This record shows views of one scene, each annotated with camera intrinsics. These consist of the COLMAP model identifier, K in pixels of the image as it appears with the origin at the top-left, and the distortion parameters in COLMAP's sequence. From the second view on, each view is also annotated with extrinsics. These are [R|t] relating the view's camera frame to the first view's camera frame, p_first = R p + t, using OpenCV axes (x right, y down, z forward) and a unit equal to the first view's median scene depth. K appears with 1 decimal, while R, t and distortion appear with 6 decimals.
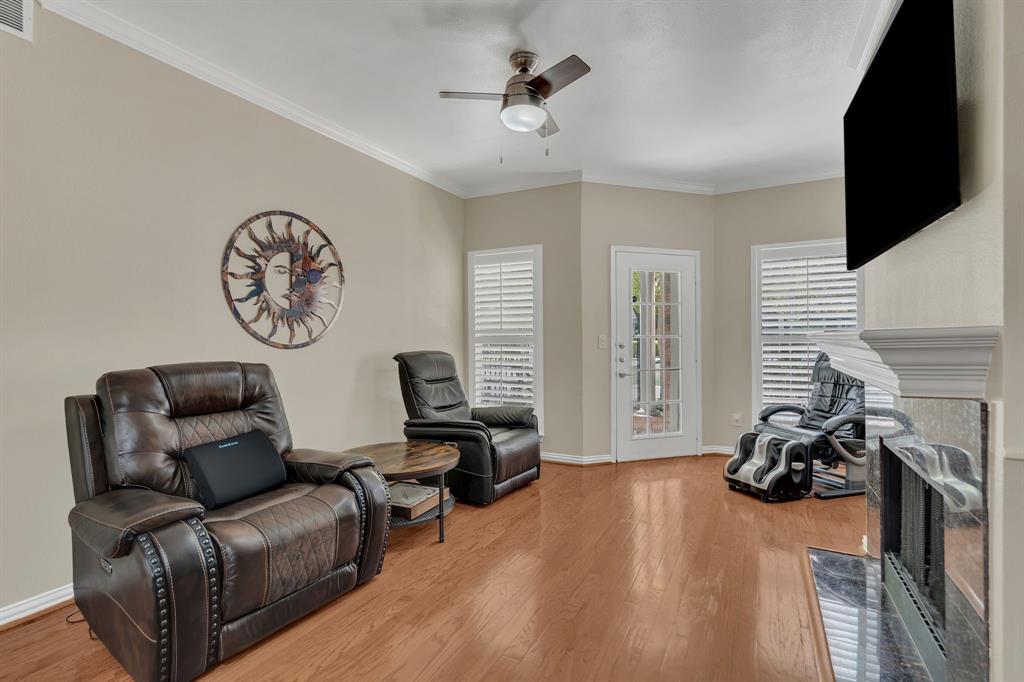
lens RADIAL K [[478.2, 0, 508.5], [0, 478.2, 336.8], [0, 0, 1]] dist [-0.000163, 0.000013]
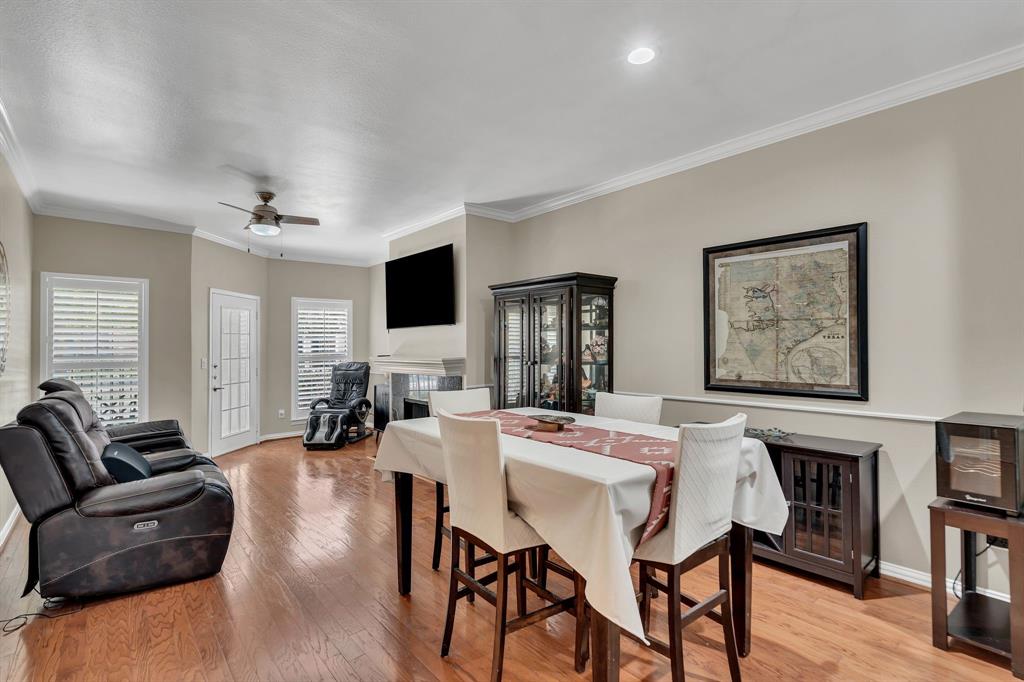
lens RADIAL K [[494.2, 0, 509.7], [0, 494.2, 339.1], [0, 0, 1]] dist [-0.001598, 0.000094]
pose [[0.390689, 0.014574, 0.920407, -0.740968], [0.009207, 0.999763, -0.019738, -0.022420], [-0.920477, 0.016185, 0.390462, -0.274186]]
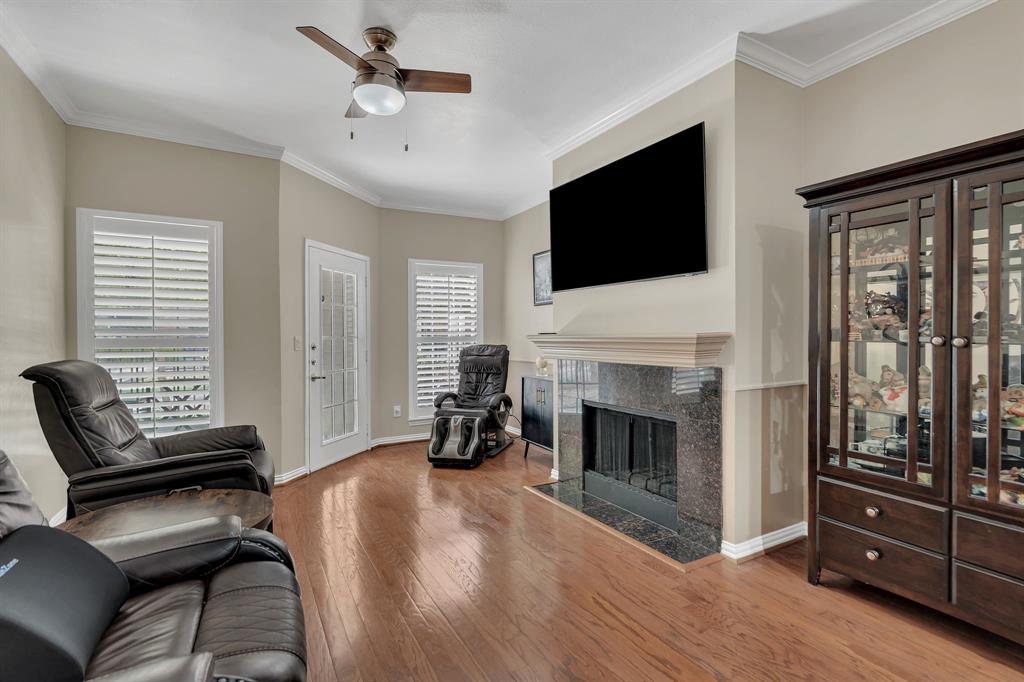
lens RADIAL K [[485.7, 0, 512.0], [0, 485.7, 341.0], [0, 0, 1]] dist [0.002087, 0.000610]
pose [[0.550775, -0.006621, 0.834628, -0.374891], [0.003489, 0.999978, 0.005630, 0.002373], [-0.834647, -0.000189, 0.550786, 0.165501]]
